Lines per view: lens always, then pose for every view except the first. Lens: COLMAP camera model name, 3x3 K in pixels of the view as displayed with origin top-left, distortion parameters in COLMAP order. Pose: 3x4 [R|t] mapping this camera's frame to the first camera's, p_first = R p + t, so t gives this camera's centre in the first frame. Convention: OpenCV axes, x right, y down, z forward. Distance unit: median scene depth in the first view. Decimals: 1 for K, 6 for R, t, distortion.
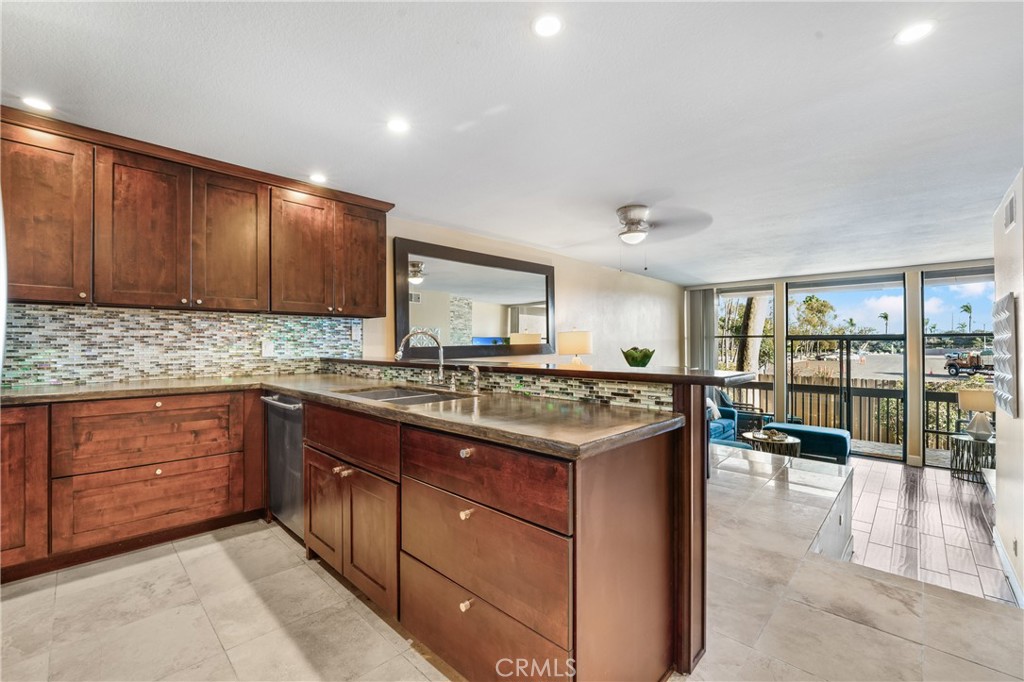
lens RADIAL K [[430.7, 0, 511.7], [0, 430.7, 345.5], [0, 0, 1]] dist [-0.003405, 0.000221]
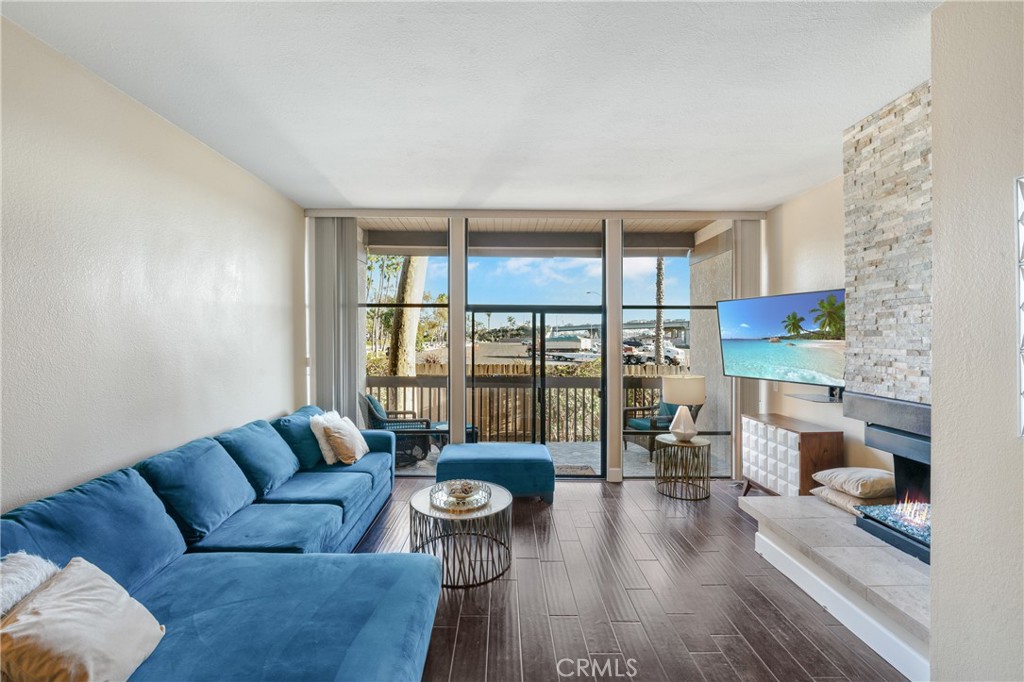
lens RADIAL K [[412.1, 0, 503.3], [0, 412.1, 337.0], [0, 0, 1]] dist [-0.001029, 0.000079]
pose [[0.721551, -0.000778, 0.692361, 0.299291], [0.000137, 1.000000, 0.000981, 0.027777], [-0.692362, -0.000613, 0.721550, 0.606577]]
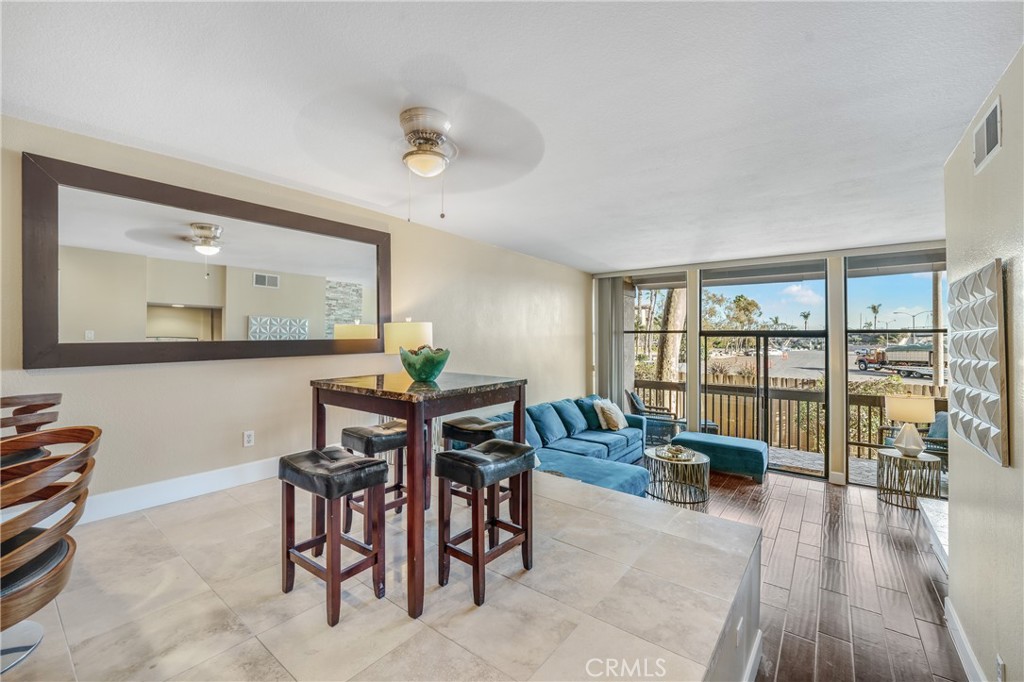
lens RADIAL K [[421.0, 0, 511.3], [0, 421.0, 337.1], [0, 0, 1]] dist [-0.001800, -0.000327]
pose [[0.994275, 0.005823, 0.106695, 0.199020], [-0.004960, 0.999953, -0.008351, -0.001818], [-0.106739, 0.007774, 0.994257, 0.230925]]
